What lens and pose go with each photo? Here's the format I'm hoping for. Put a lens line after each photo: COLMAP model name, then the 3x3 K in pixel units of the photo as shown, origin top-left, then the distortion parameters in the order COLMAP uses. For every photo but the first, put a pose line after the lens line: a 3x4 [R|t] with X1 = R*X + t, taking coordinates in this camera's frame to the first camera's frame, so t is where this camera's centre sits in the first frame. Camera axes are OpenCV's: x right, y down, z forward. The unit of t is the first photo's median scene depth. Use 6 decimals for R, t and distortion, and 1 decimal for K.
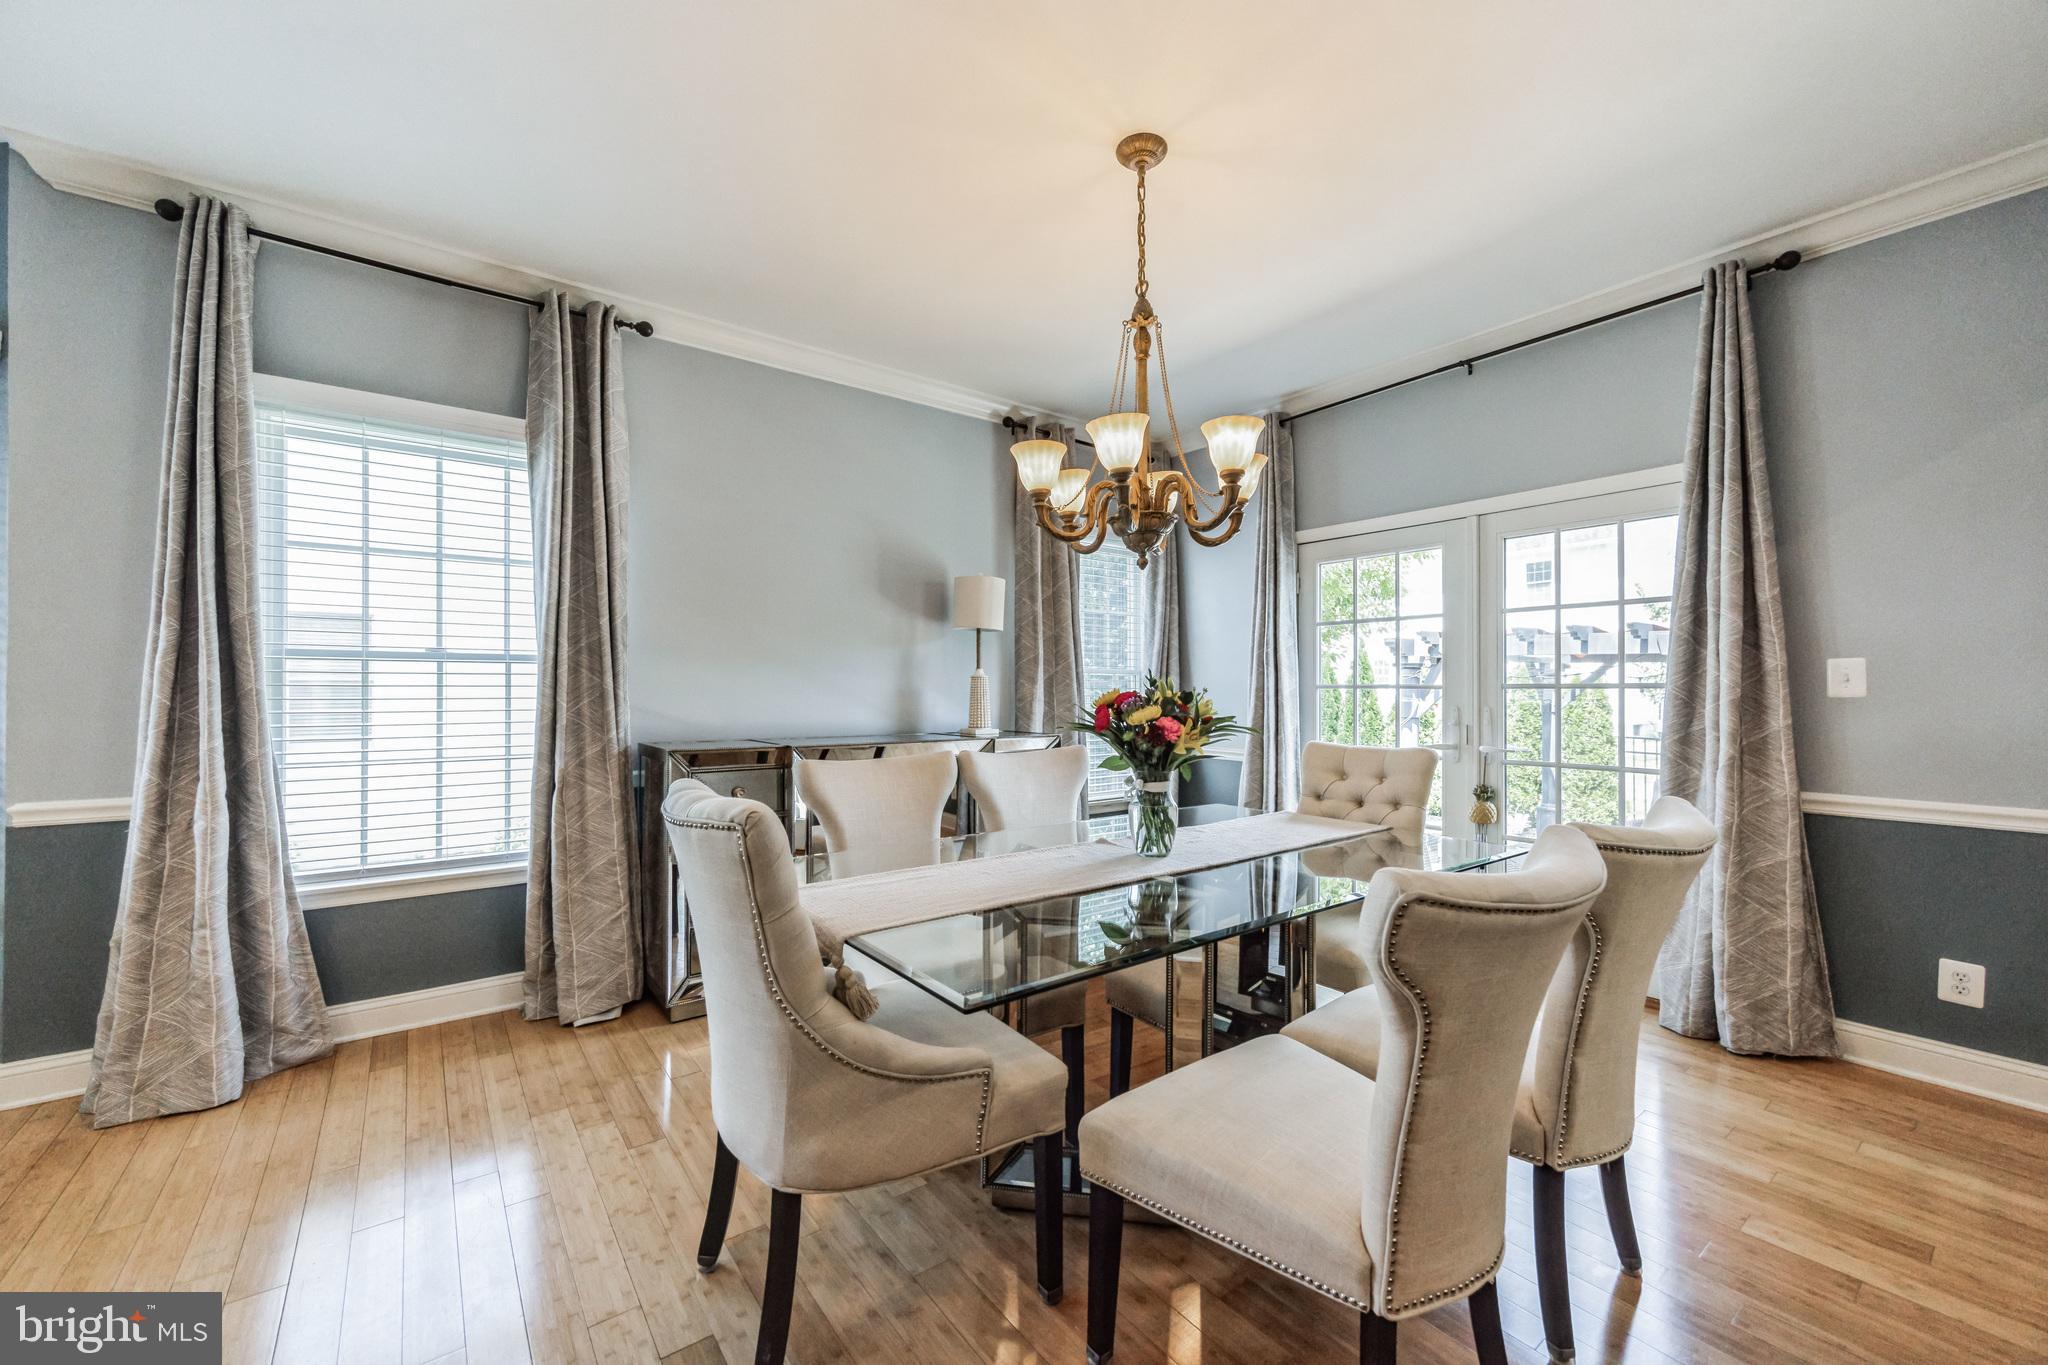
lens RADIAL K [[779.8, 0, 1032.4], [0, 779.8, 675.4], [0, 0, 1]] dist [-0.002824, 0.000021]
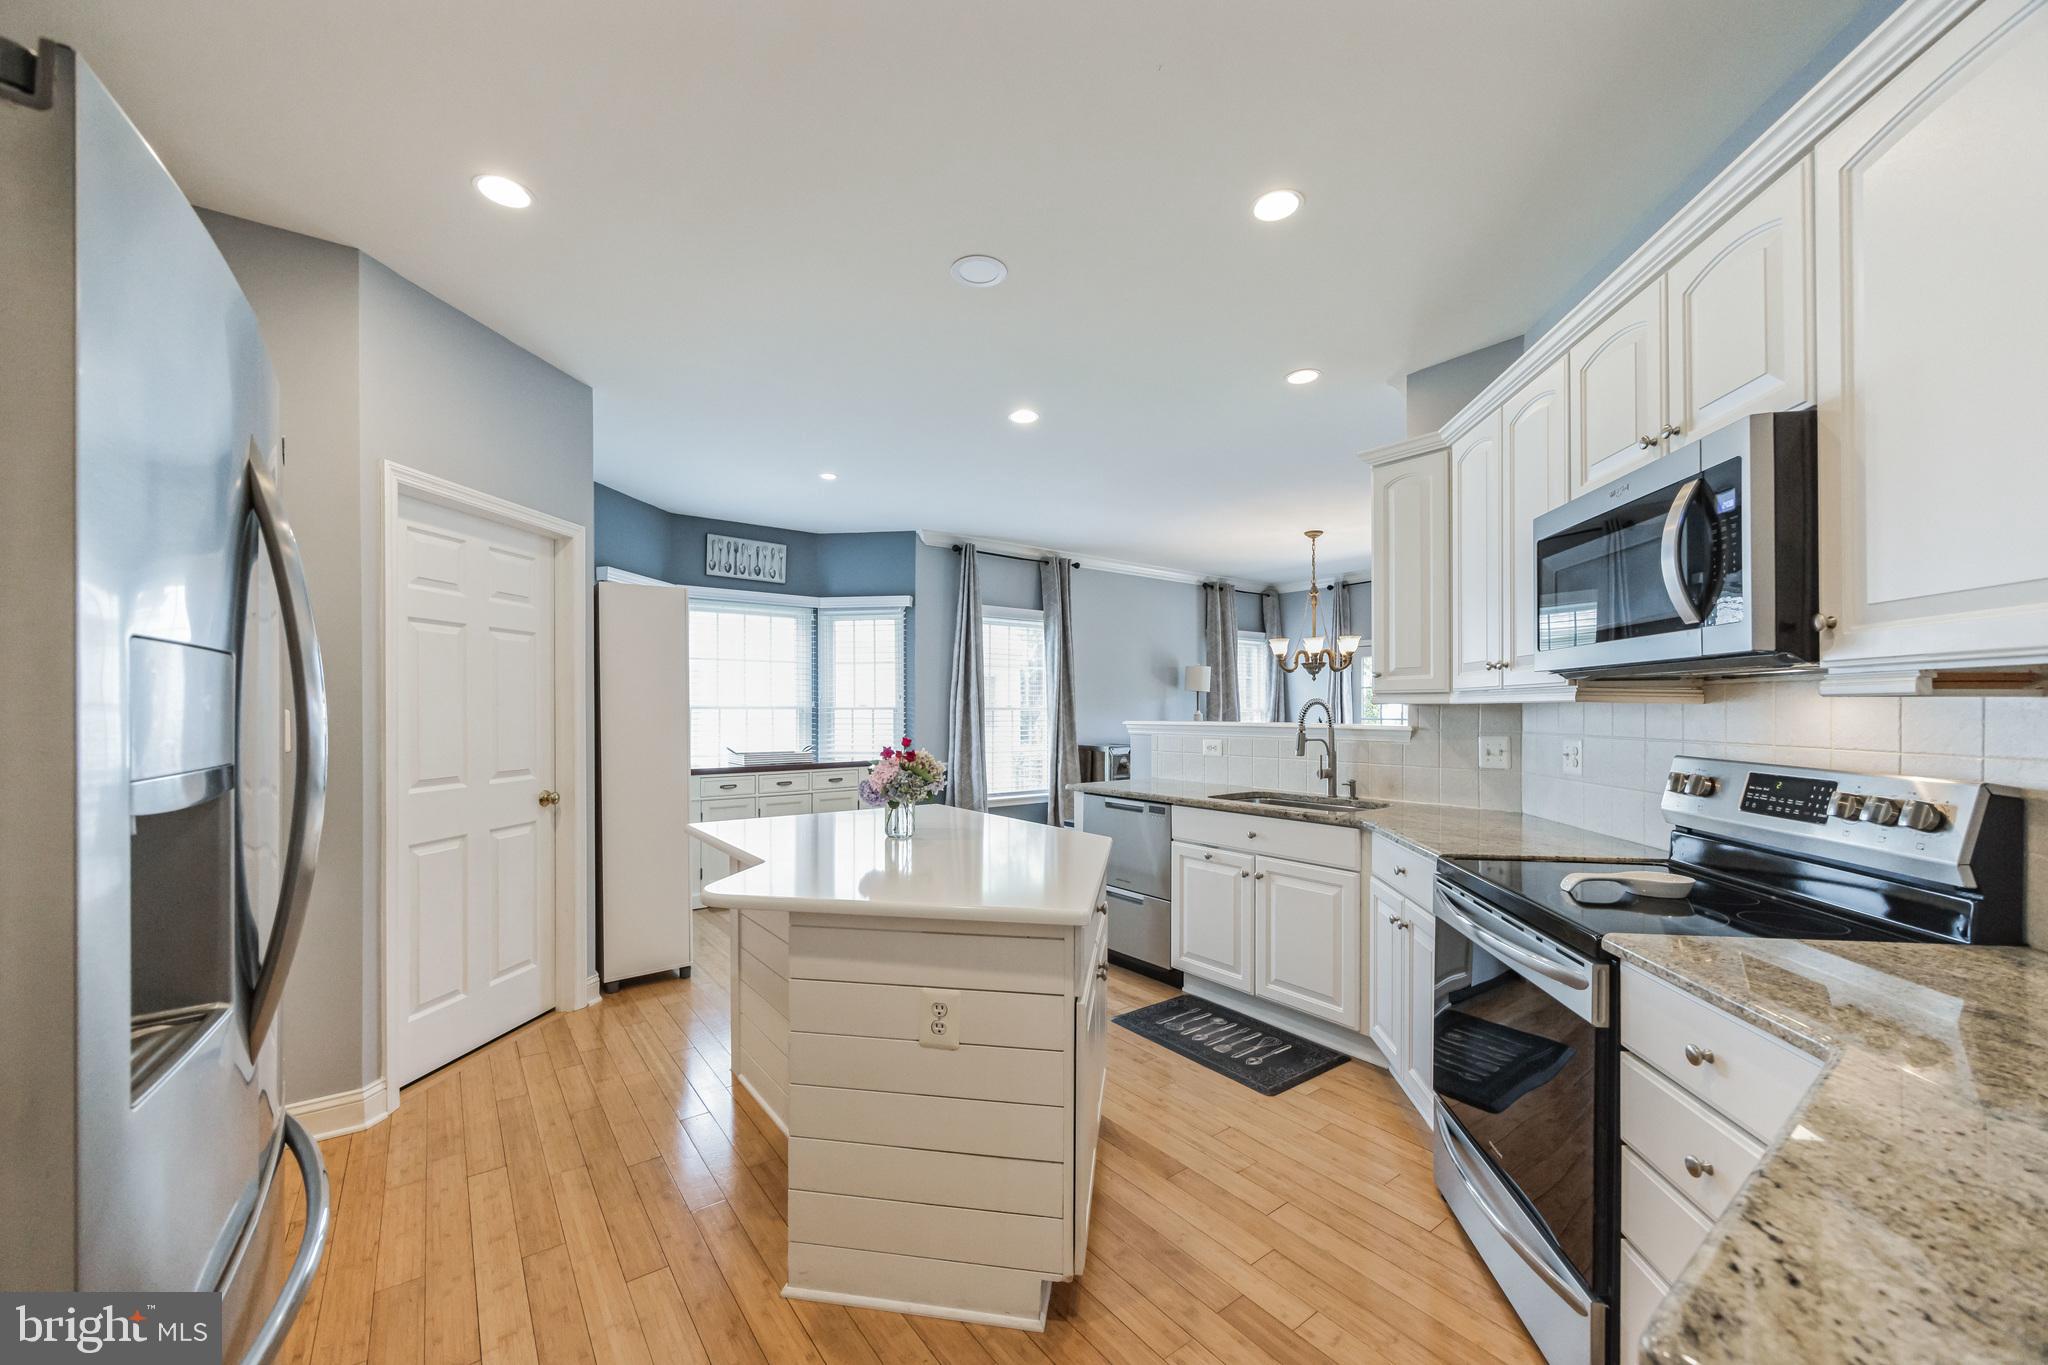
lens RADIAL K [[779.8, 0, 1022.7], [0, 779.8, 692.0], [0, 0, 1]] dist [-0.002824, 0.000021]
pose [[0.999992, -0.000183, -0.003879, -0.702599], [0.000177, 0.999999, -0.001586, -0.073103], [0.003879, 0.001586, 0.999991, -1.416893]]
